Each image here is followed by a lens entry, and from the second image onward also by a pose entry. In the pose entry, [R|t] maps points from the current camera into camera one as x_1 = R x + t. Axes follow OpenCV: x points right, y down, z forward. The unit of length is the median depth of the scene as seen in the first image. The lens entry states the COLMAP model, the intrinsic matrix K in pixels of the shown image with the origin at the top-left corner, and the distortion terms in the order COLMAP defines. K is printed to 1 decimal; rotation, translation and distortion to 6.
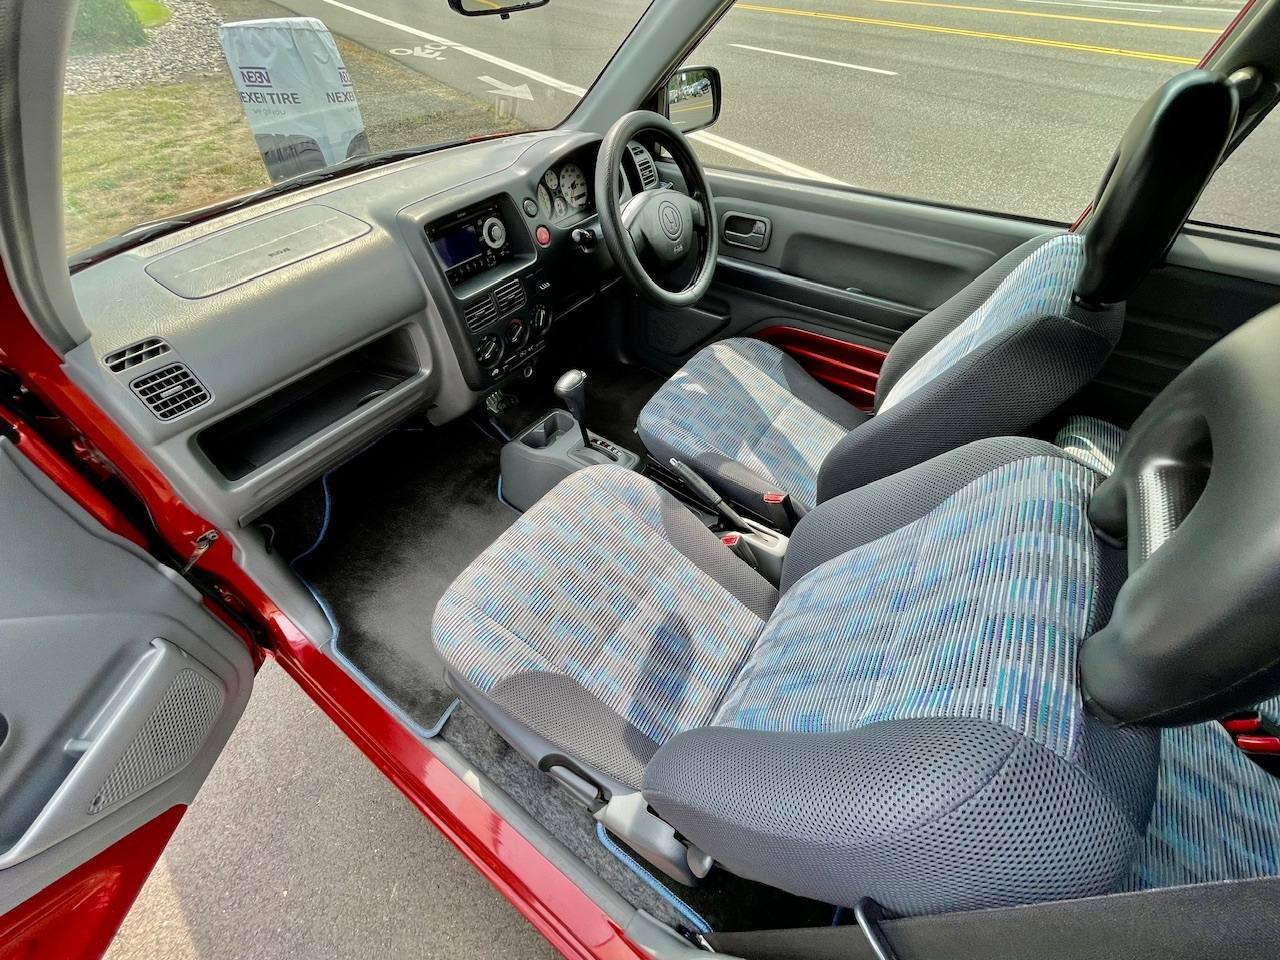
lens RADIAL K [[511.8, 0, 642.8], [0, 511.8, 472.1], [0, 0, 1]] dist [-0.001208, -0.000101]
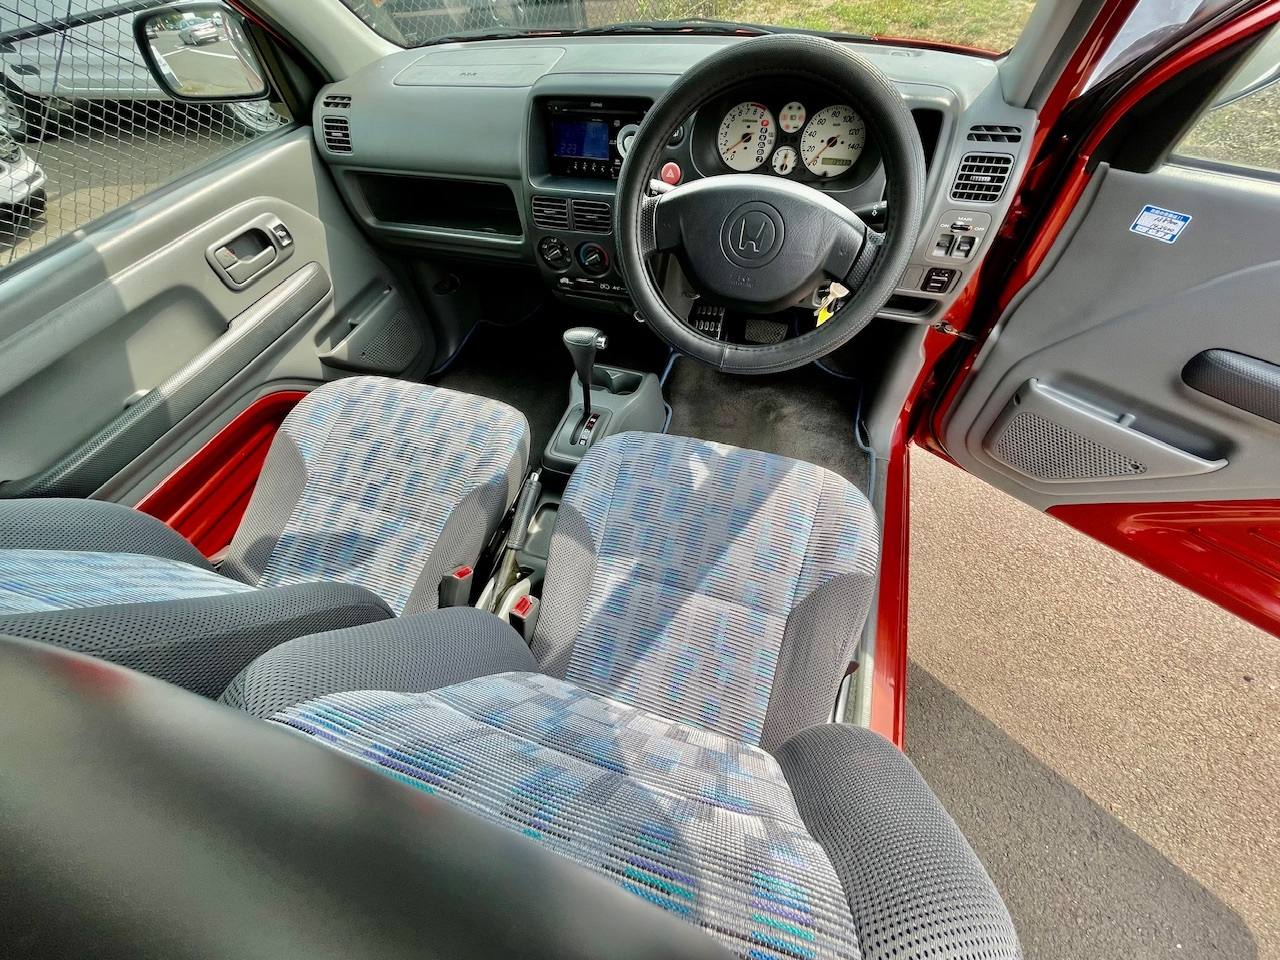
lens RADIAL K [[511.8, 0, 635.9], [0, 511.8, 473.1], [0, 0, 1]] dist [-0.001208, -0.000101]
pose [[0.269723, 0.755771, -0.596708, 0.579890], [-0.641942, 0.603013, 0.473587, -0.511831], [0.717746, 0.255314, 0.647808, 0.568313]]
